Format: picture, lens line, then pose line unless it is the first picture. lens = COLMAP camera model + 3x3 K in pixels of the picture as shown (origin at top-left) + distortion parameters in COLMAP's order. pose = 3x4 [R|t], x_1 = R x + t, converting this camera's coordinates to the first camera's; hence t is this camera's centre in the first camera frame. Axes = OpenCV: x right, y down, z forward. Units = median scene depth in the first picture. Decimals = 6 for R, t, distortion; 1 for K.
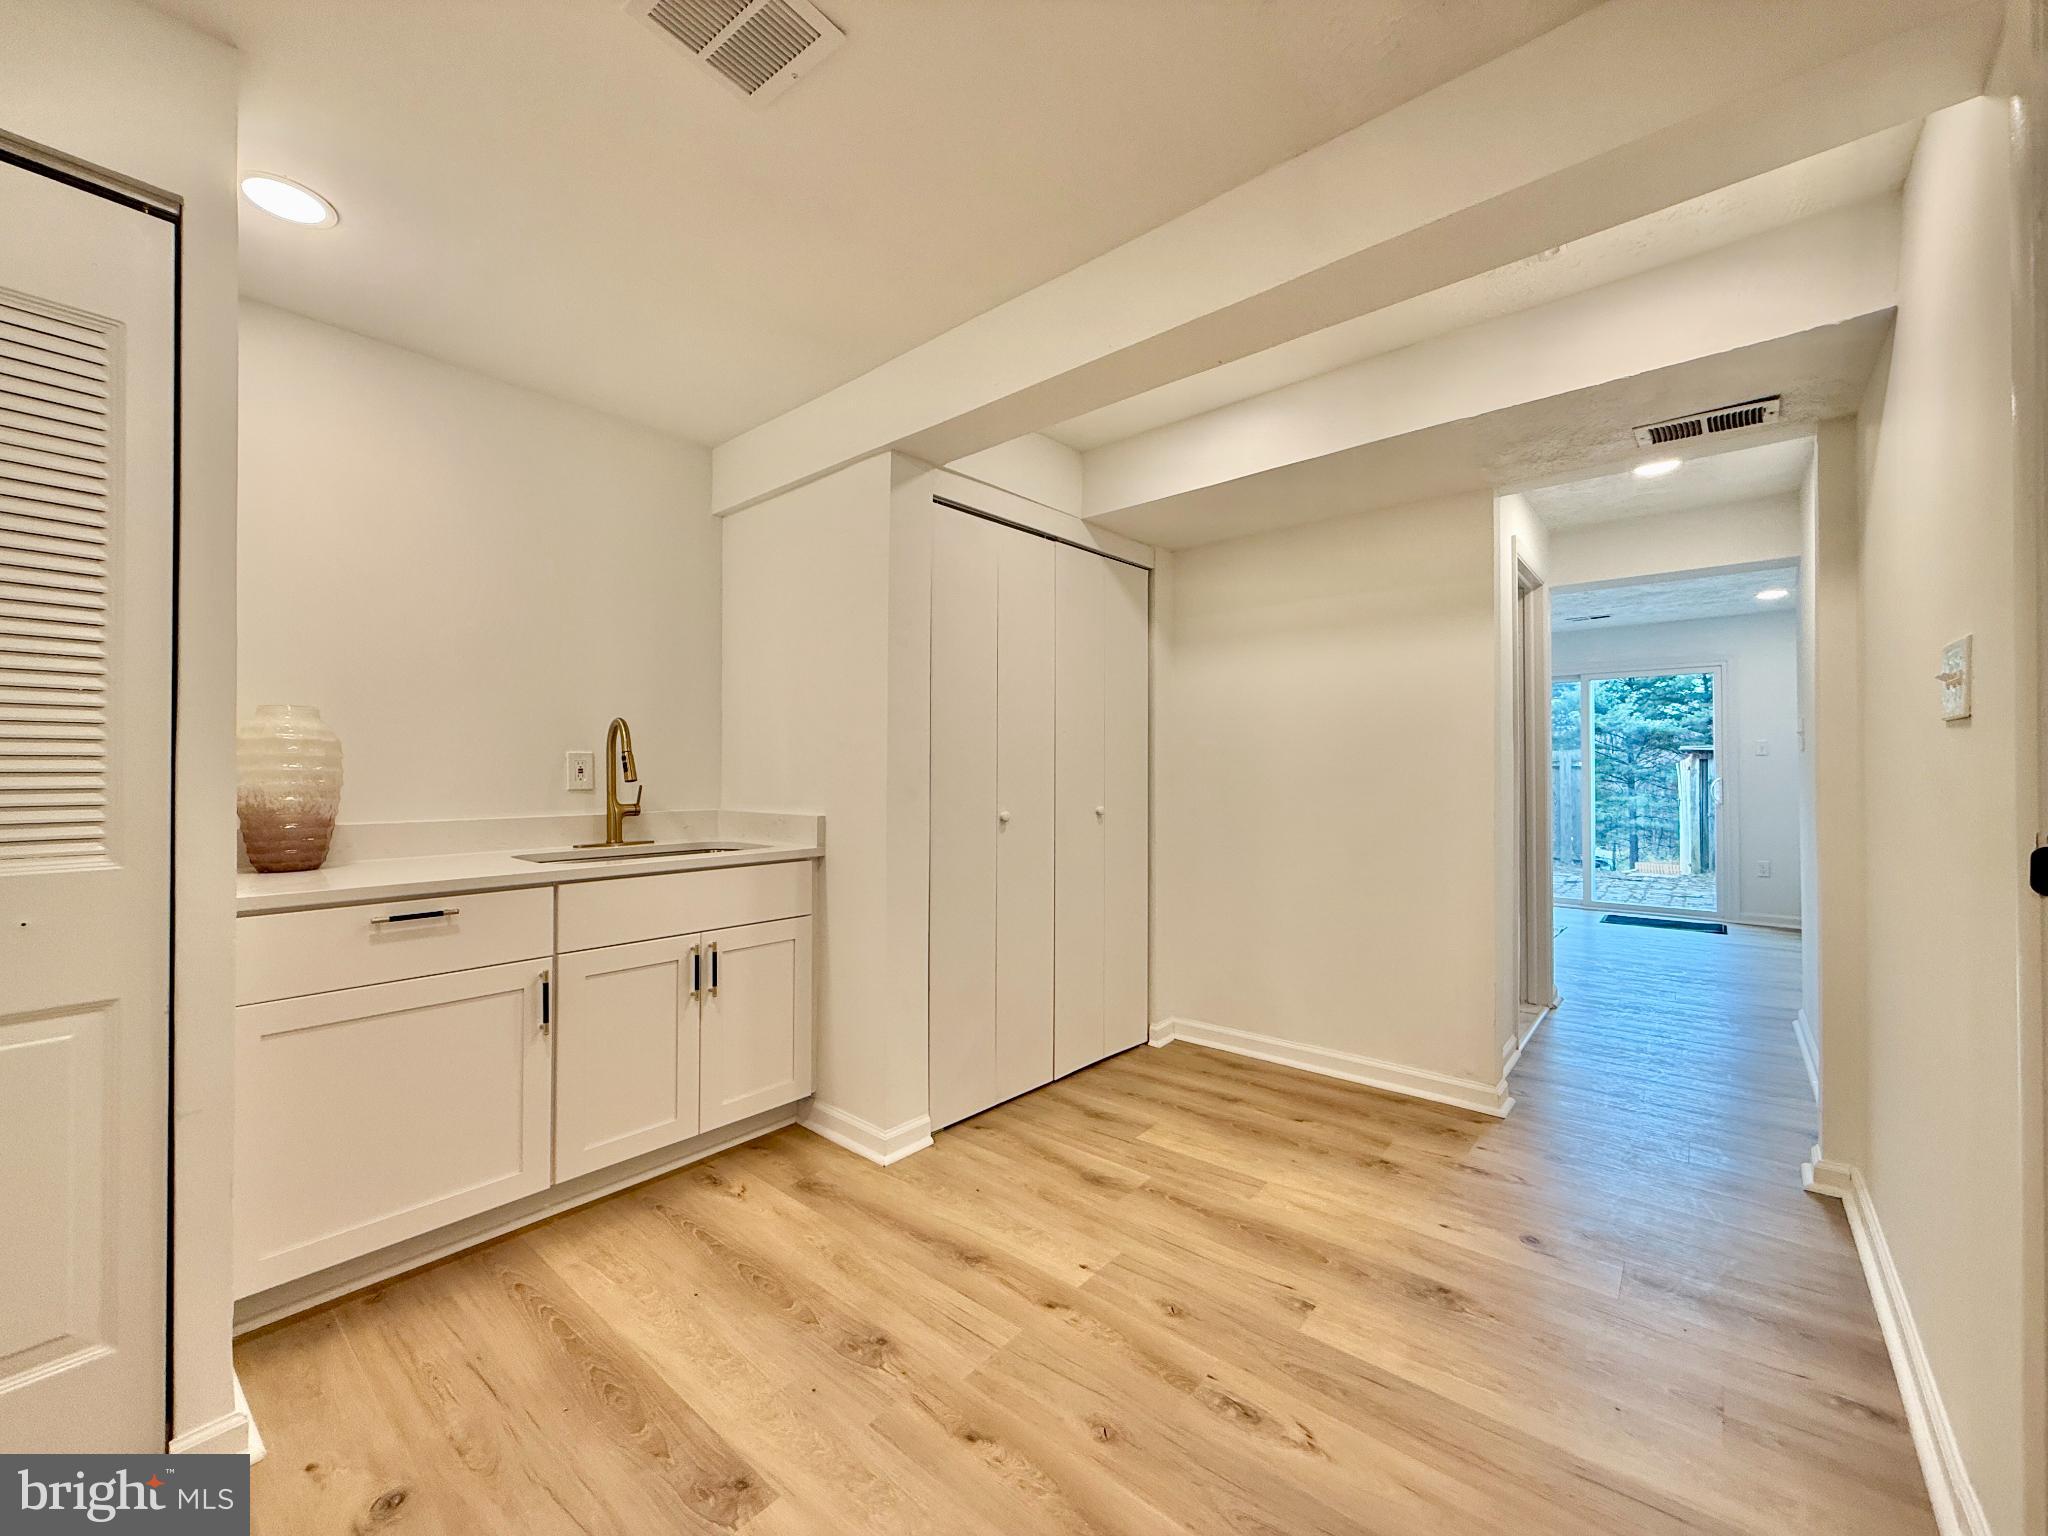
lens RADIAL K [[813.7, 0, 1018.6], [0, 813.7, 769.0], [0, 0, 1]] dist [0.002014, -0.000617]
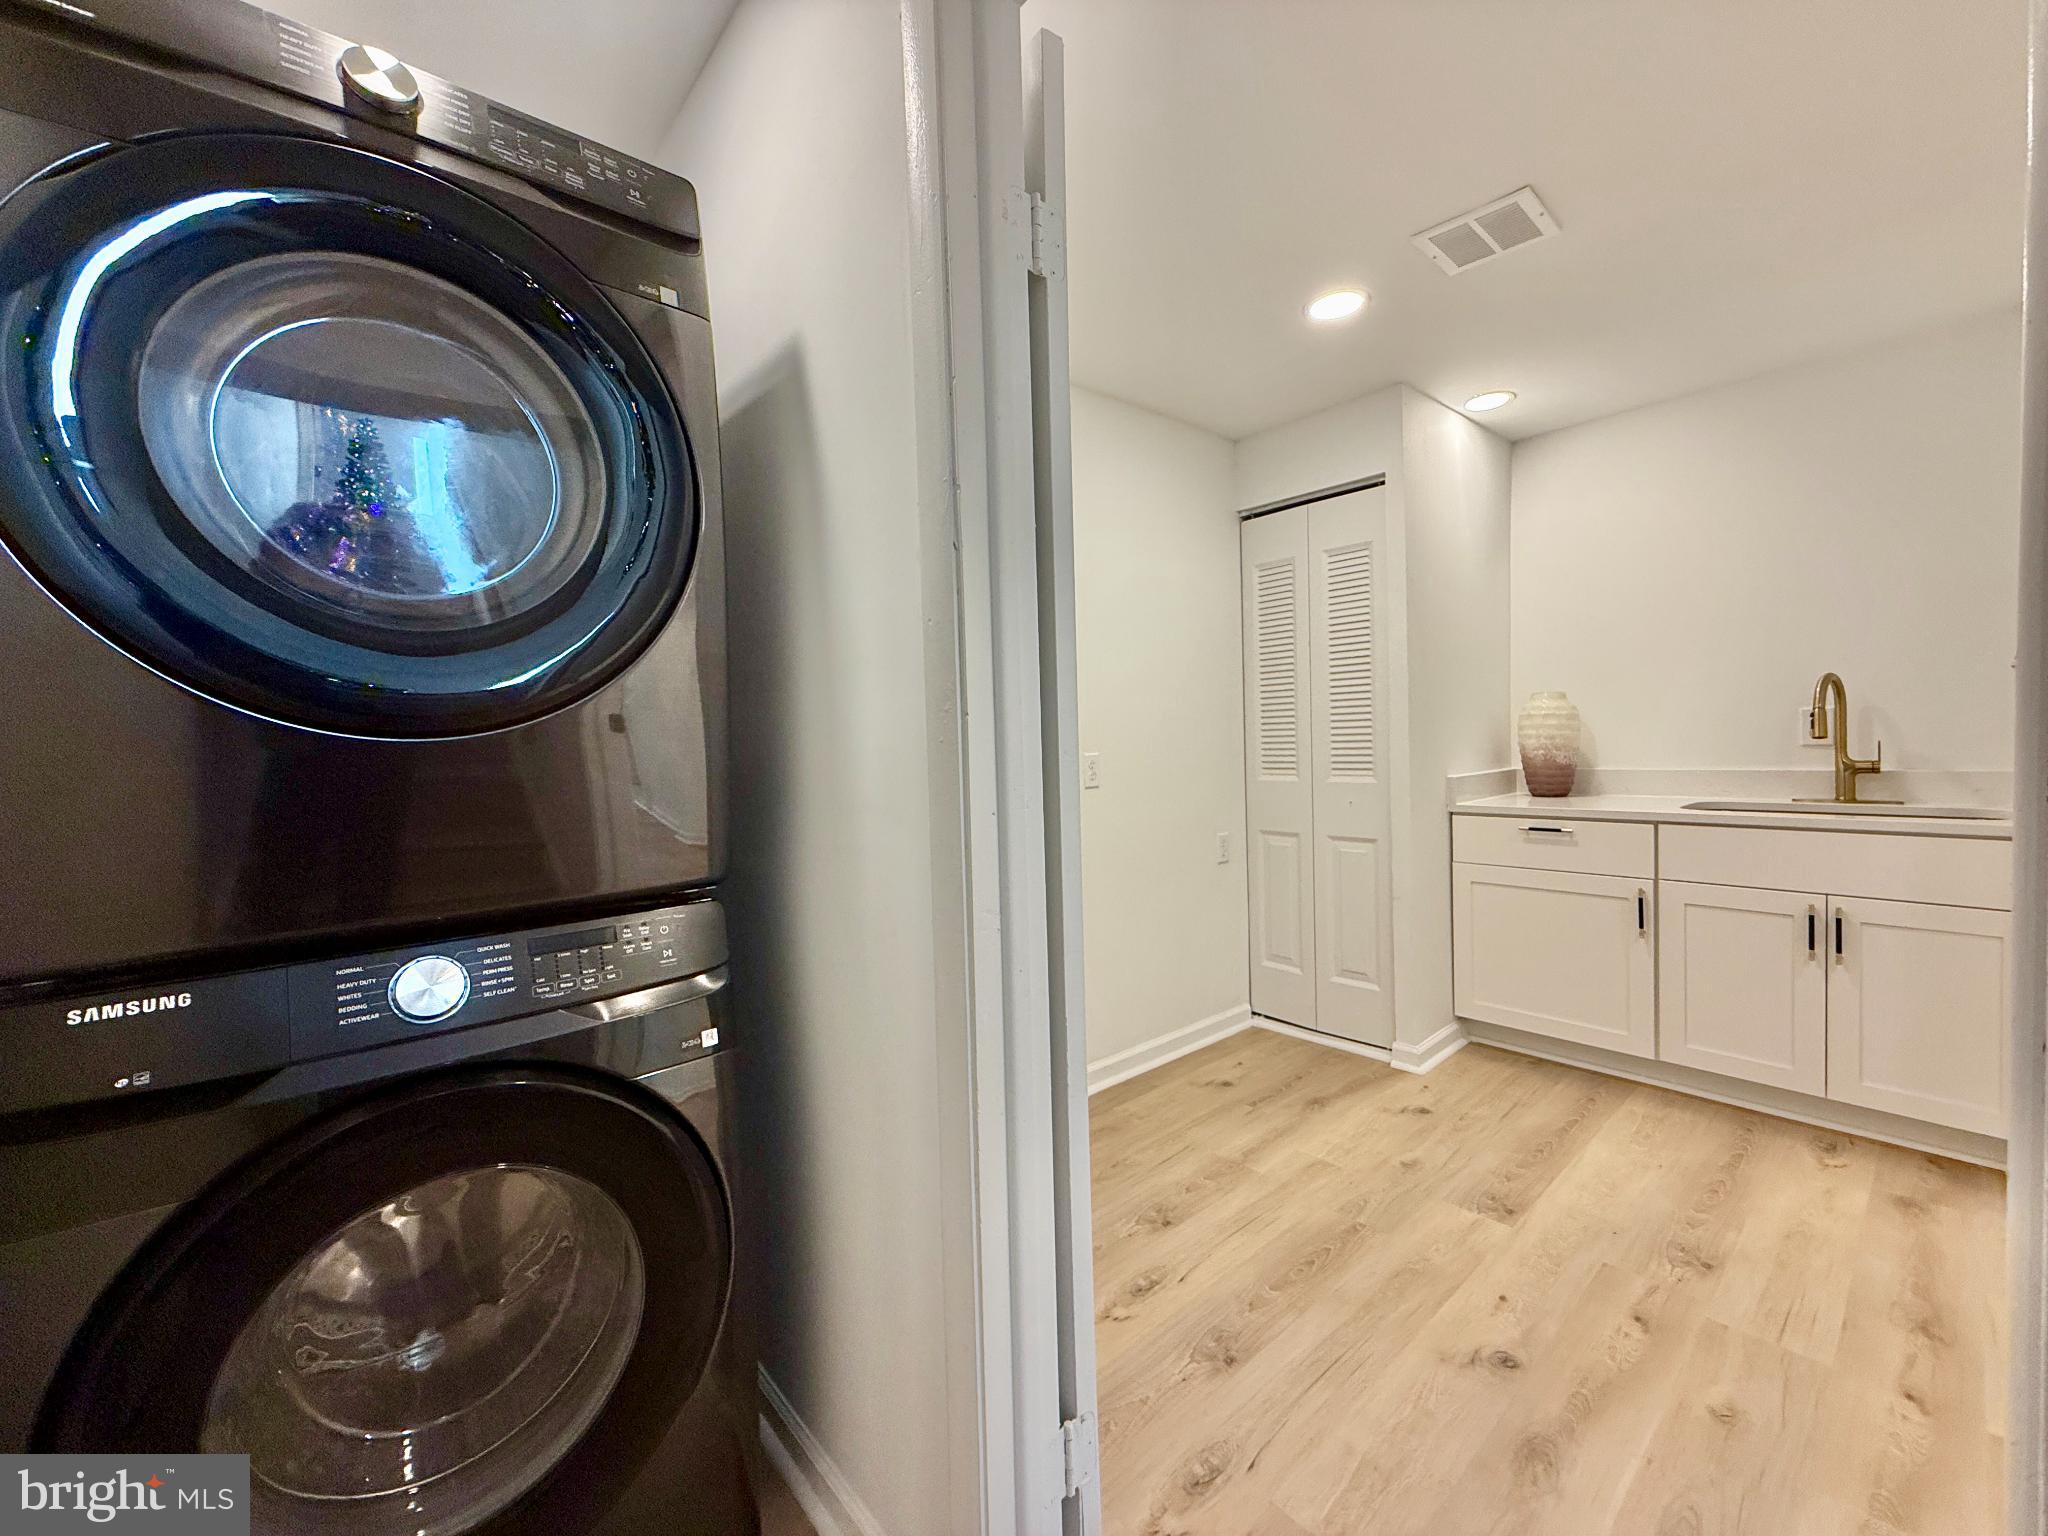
lens RADIAL K [[813.7, 0, 1023.7], [0, 813.7, 764.8], [0, 0, 1]] dist [0.002014, -0.000617]
pose [[-0.154465, 0.035326, -0.987367, 0.837852], [0.035284, 0.998920, 0.030219, -0.021223], [0.987368, -0.030171, -0.155545, 0.241455]]
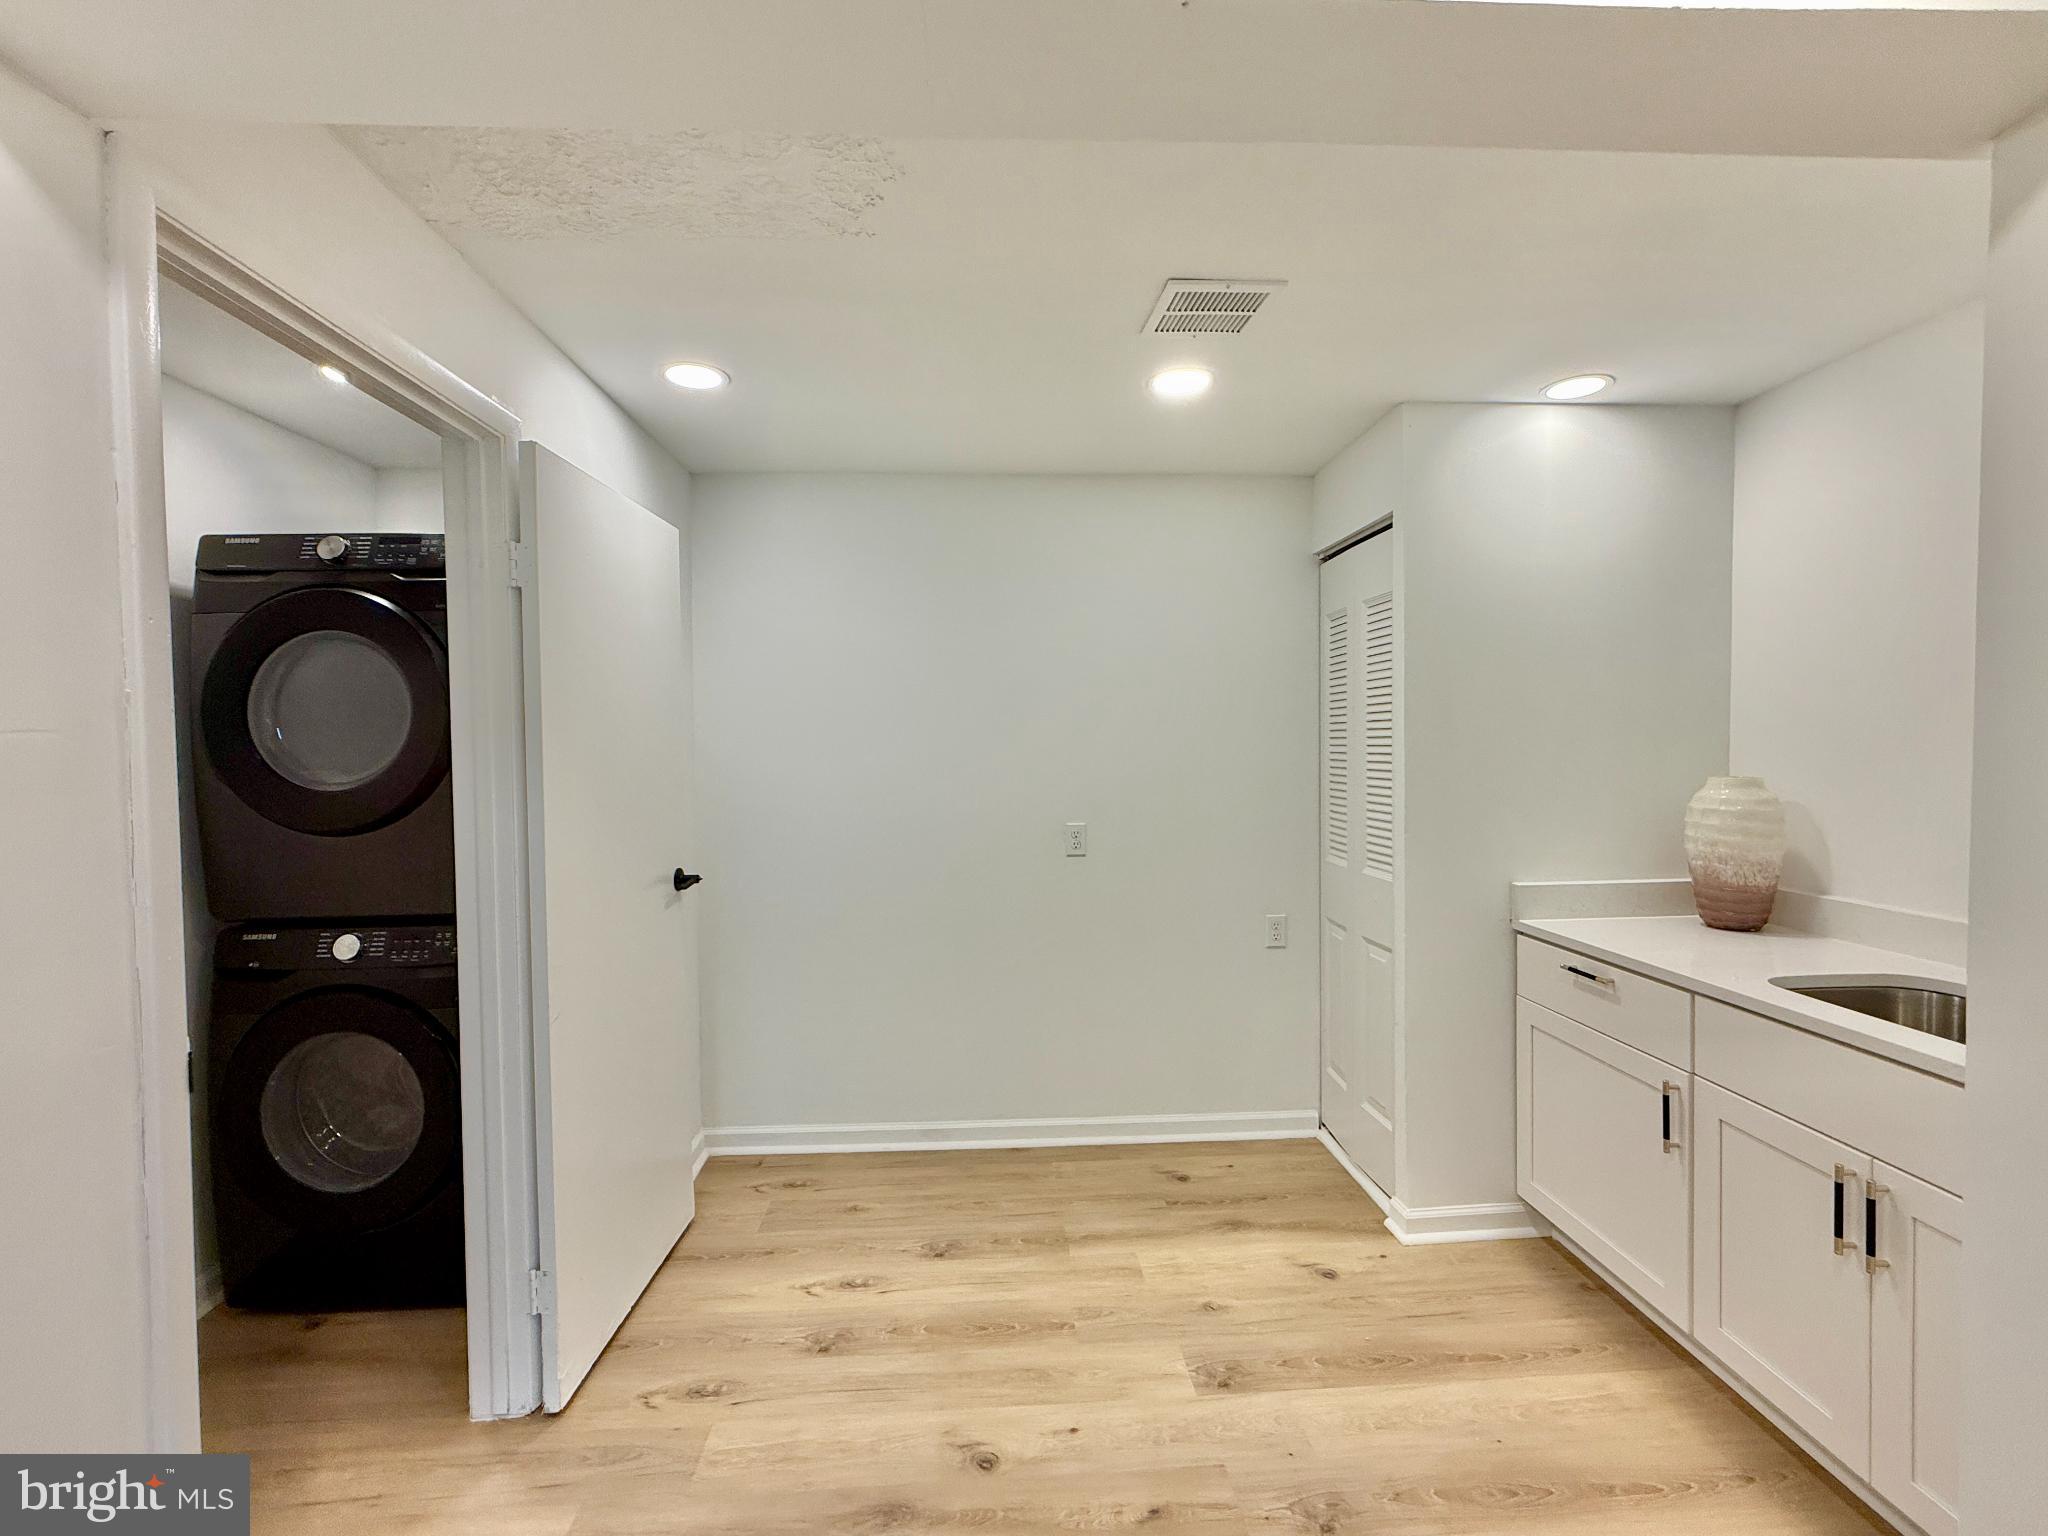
lens RADIAL K [[879.4, 0, 1037.4], [0, 879.4, 762.5], [0, 0, 1]] dist [-0.001693, -0.000730]
pose [[-0.716349, 0.023094, -0.697360, 0.587879], [0.013679, 0.999725, 0.019056, -0.132644], [0.697608, 0.004111, -0.716467, 1.210071]]
